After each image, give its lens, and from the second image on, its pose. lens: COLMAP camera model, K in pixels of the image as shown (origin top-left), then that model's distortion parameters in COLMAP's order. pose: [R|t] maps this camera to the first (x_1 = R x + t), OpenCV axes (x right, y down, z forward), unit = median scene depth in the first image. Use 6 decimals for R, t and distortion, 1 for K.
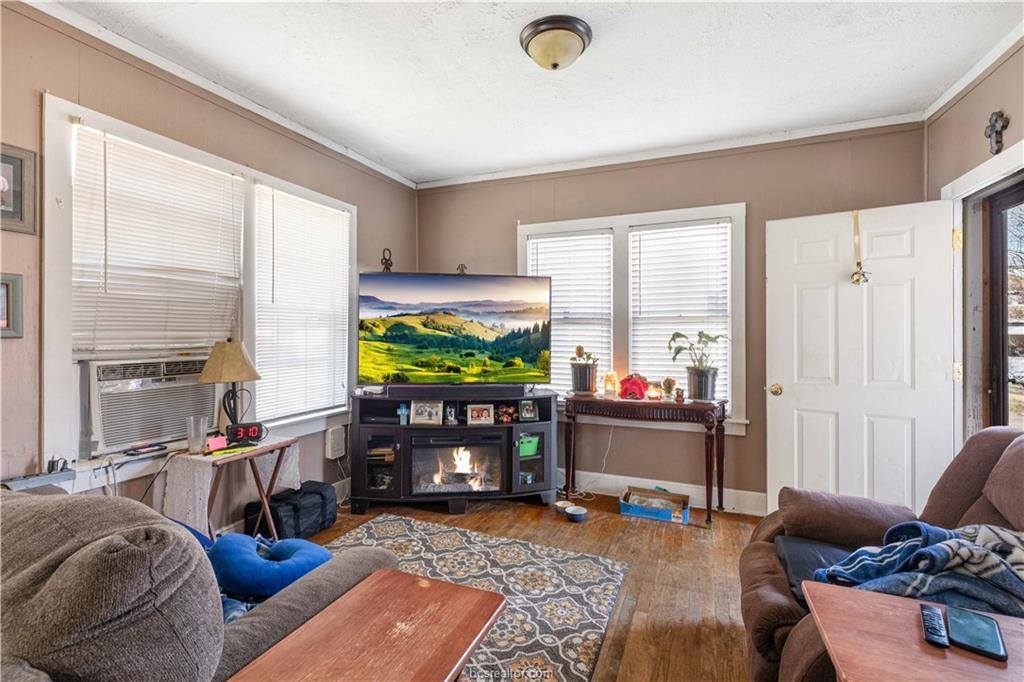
lens RADIAL K [[458.1, 0, 509.2], [0, 458.1, 336.4], [0, 0, 1]] dist [-0.000421, 0.000748]
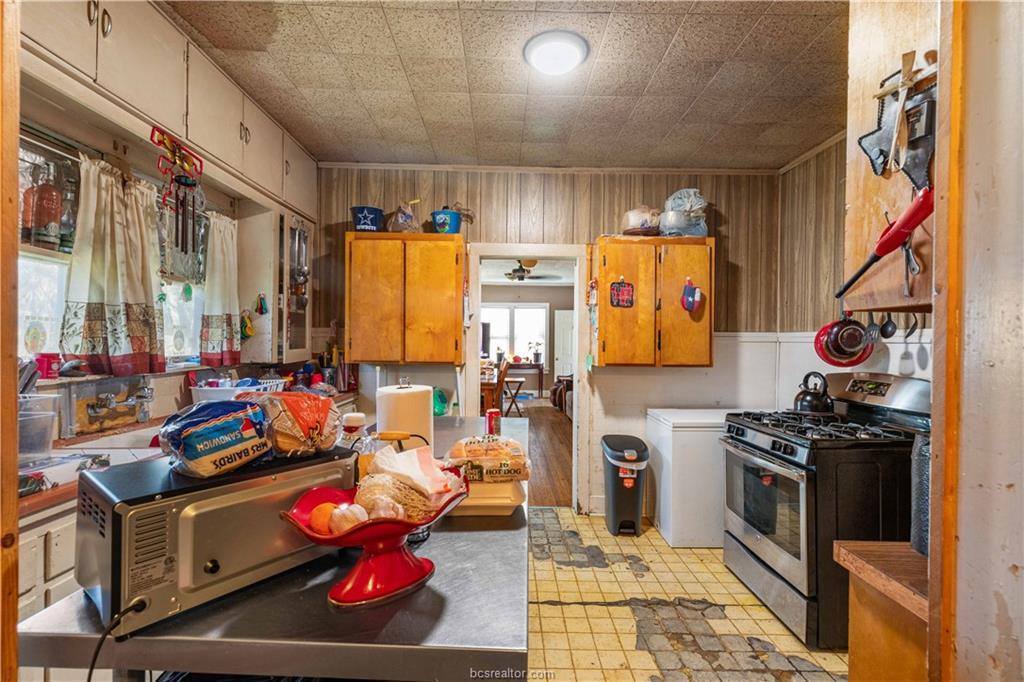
lens RADIAL K [[458.1, 0, 503.4], [0, 458.1, 339.5], [0, 0, 1]] dist [-0.000421, 0.000748]
pose [[0.923884, 0.016106, 0.382333, -0.976642], [-0.010042, 0.999790, -0.017850, 0.031508], [-0.382541, 0.012652, 0.923852, -1.787243]]
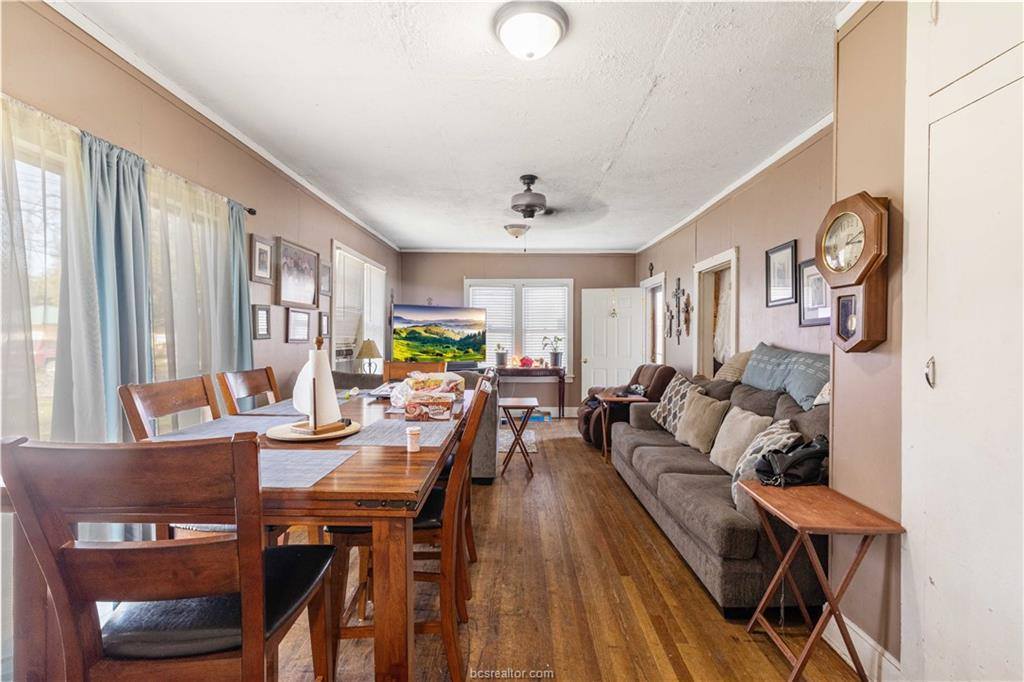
lens RADIAL K [[458.1, 0, 501.3], [0, 458.1, 338.9], [0, 0, 1]] dist [-0.000421, 0.000748]
pose [[0.936641, 0.004291, 0.350266, -0.558130], [-0.001461, 0.999964, -0.008342, 0.020940], [-0.350289, 0.007301, 0.936613, -0.907836]]
